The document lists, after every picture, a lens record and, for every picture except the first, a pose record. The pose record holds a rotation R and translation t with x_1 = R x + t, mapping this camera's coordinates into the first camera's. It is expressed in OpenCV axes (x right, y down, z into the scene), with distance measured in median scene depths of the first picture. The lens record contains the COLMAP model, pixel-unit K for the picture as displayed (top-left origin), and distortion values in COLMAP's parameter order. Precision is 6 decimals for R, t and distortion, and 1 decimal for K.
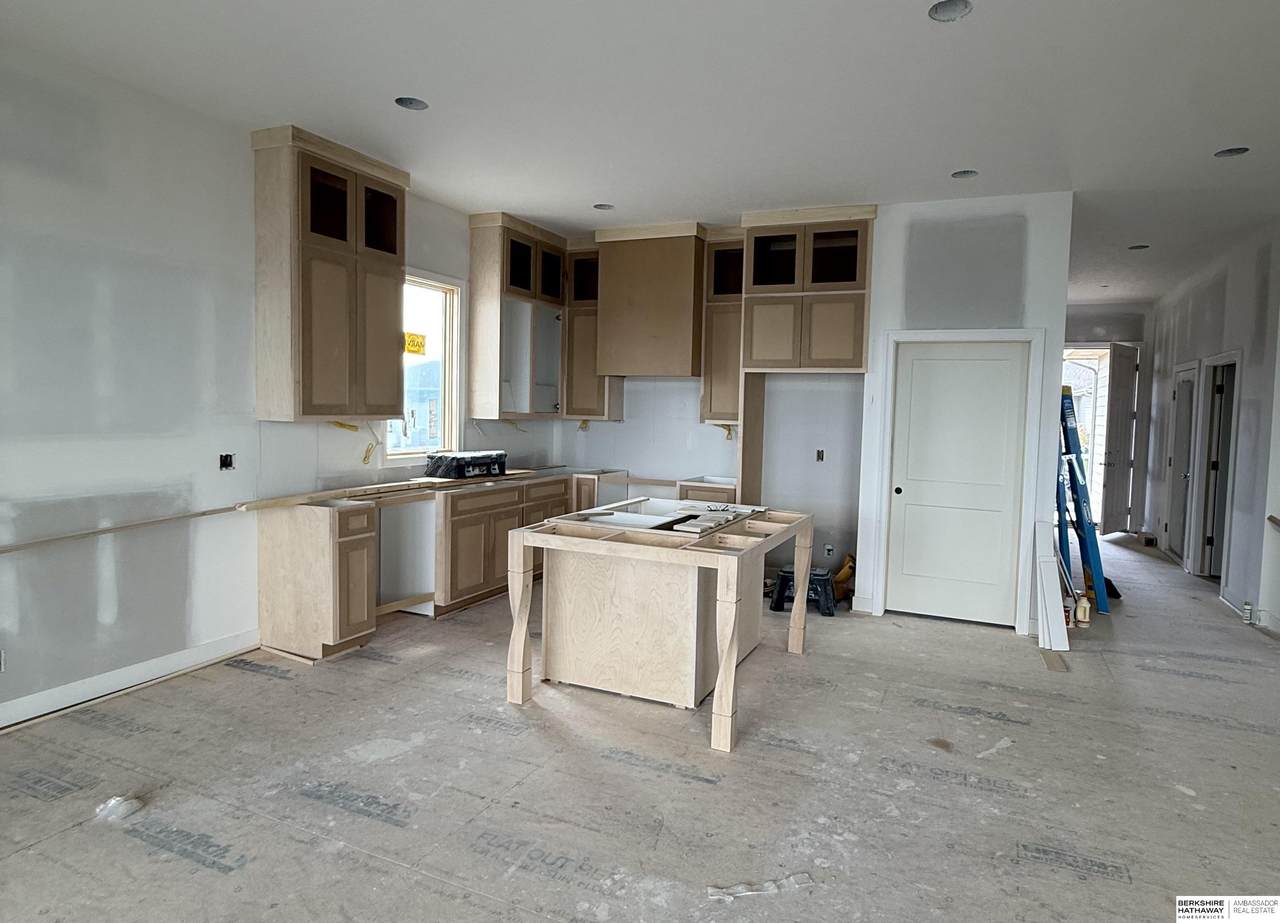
lens RADIAL K [[720.5, 0, 682.6], [0, 720.5, 446.7], [0, 0, 1]] dist [-0.000786, 0.000407]
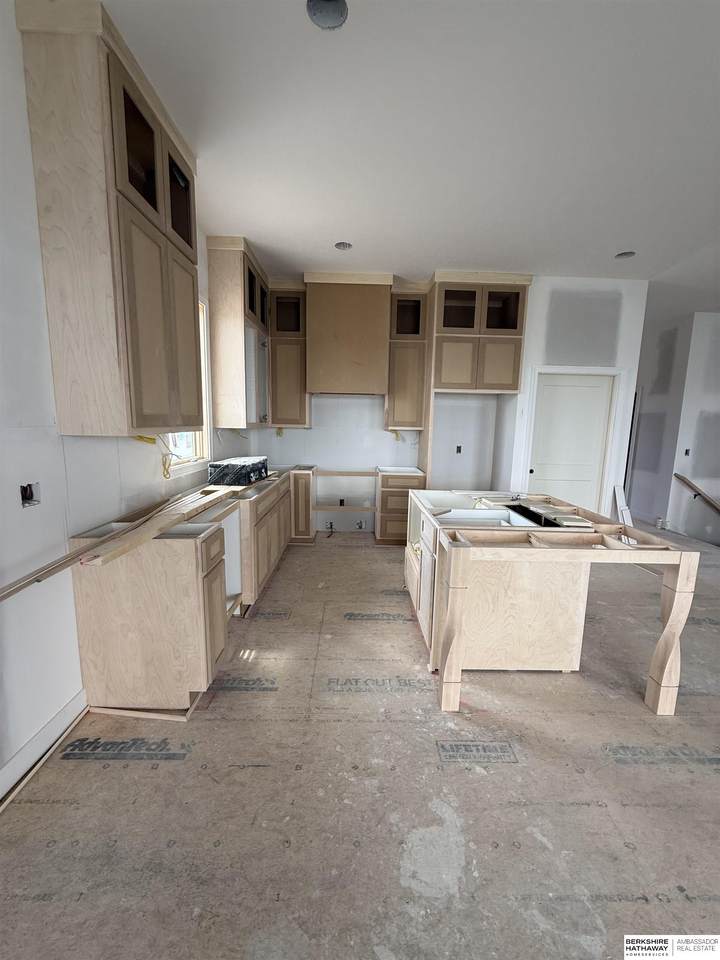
lens RADIAL K [[381.8, 0, 361.6], [0, 381.8, 477.1], [0, 0, 1]] dist [0.000354, 0.000391]
pose [[0.915800, -0.064328, 0.396450, -0.398664], [0.025067, 0.994320, 0.103433, -0.022999], [-0.400852, -0.084786, 0.912211, 0.432926]]
